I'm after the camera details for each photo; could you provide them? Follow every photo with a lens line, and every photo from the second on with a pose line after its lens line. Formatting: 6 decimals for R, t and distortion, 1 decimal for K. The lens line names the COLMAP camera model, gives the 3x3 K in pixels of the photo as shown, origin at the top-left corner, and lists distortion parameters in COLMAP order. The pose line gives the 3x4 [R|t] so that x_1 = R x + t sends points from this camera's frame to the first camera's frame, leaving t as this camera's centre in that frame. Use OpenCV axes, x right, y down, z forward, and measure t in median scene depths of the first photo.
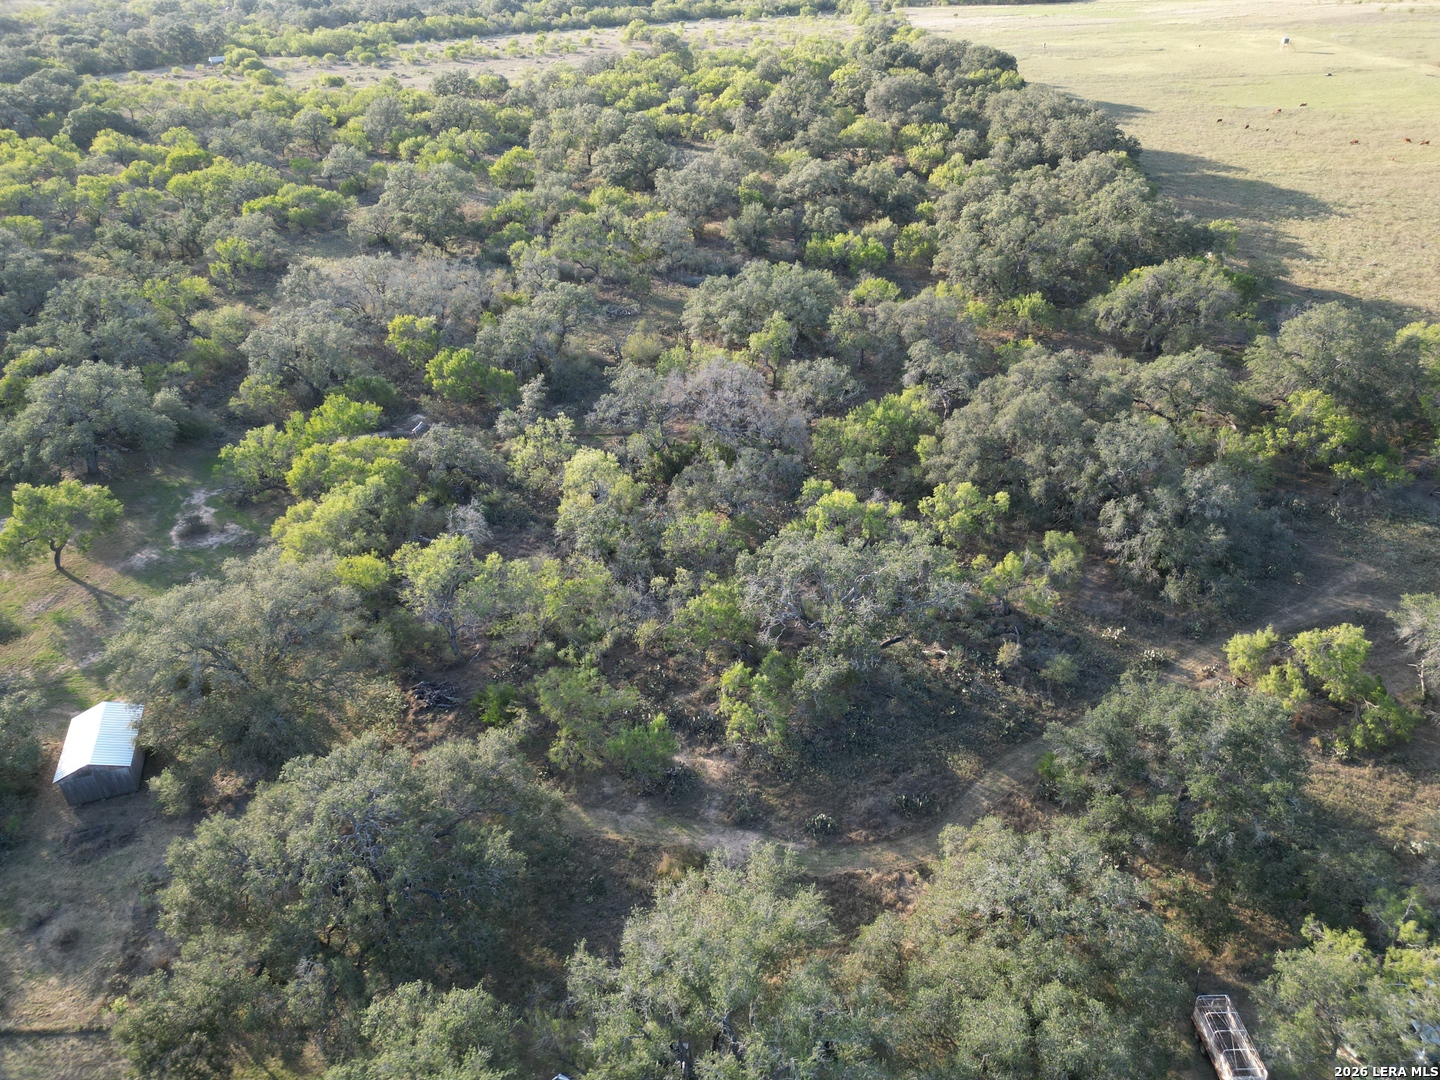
lens RADIAL K [[1008.6, 0, 720.0], [0, 1008.6, 540.0], [0, 0, 1]] dist [0.076864, -0.075508]
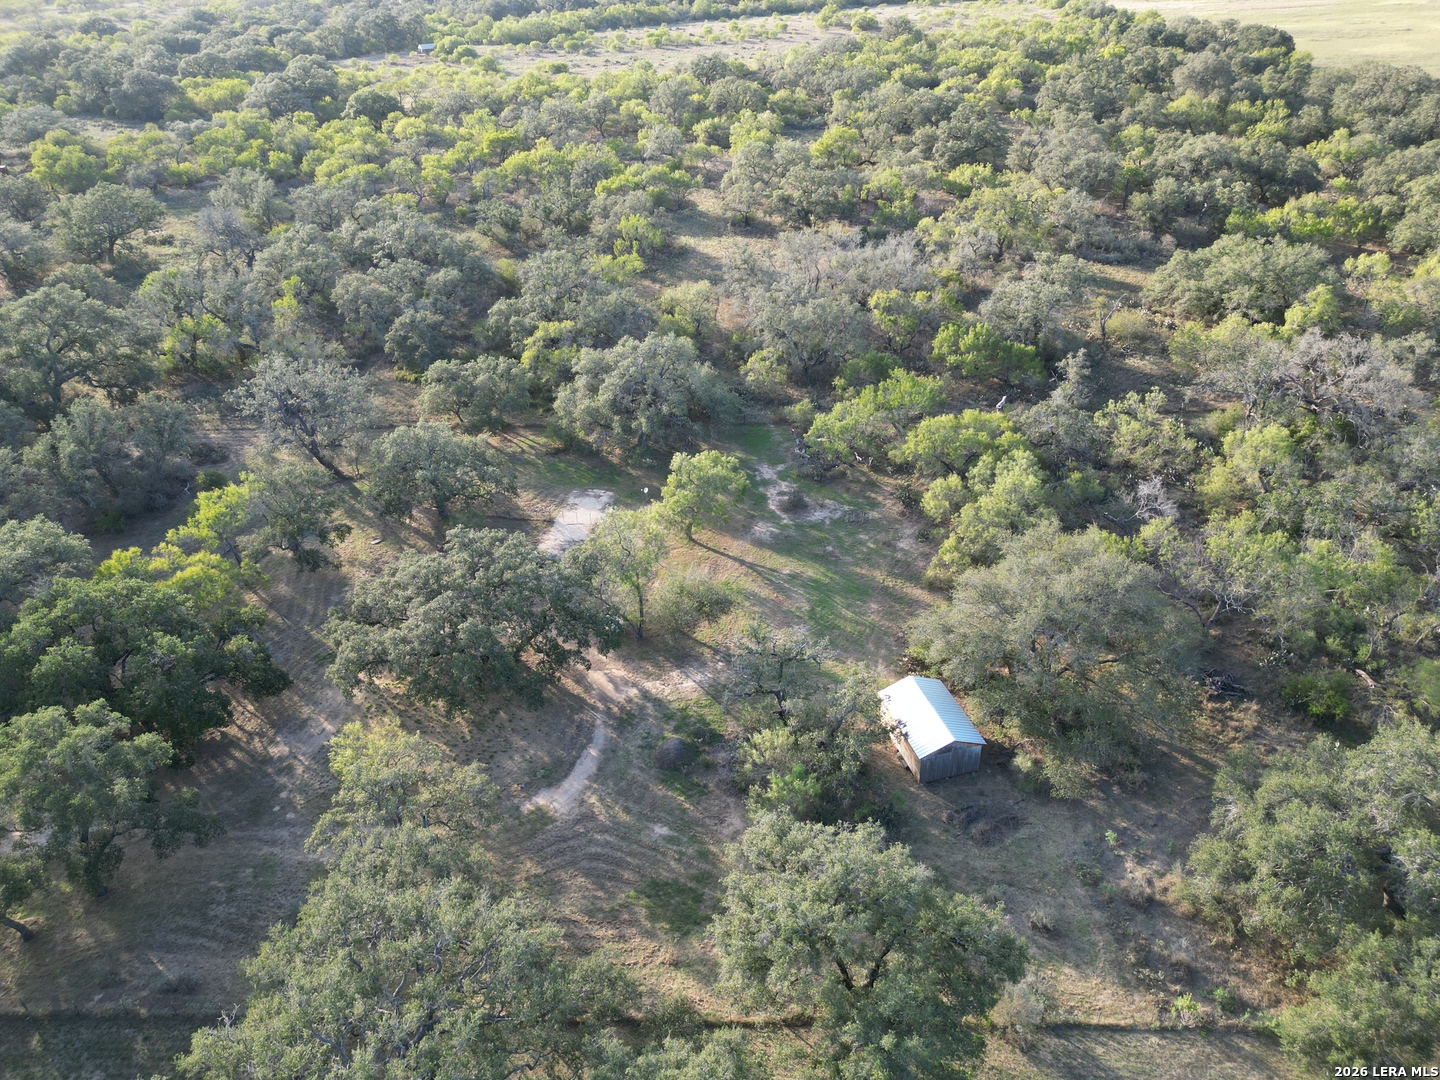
lens RADIAL K [[1008.6, 0, 720.0], [0, 1008.6, 540.0], [0, 0, 1]] dist [0.076864, -0.075508]
pose [[0.998334, 0.022392, -0.053178, -0.142601], [-0.022169, 0.999743, 0.004792, 0.005751], [0.053272, -0.003605, 0.998574, 0.007483]]
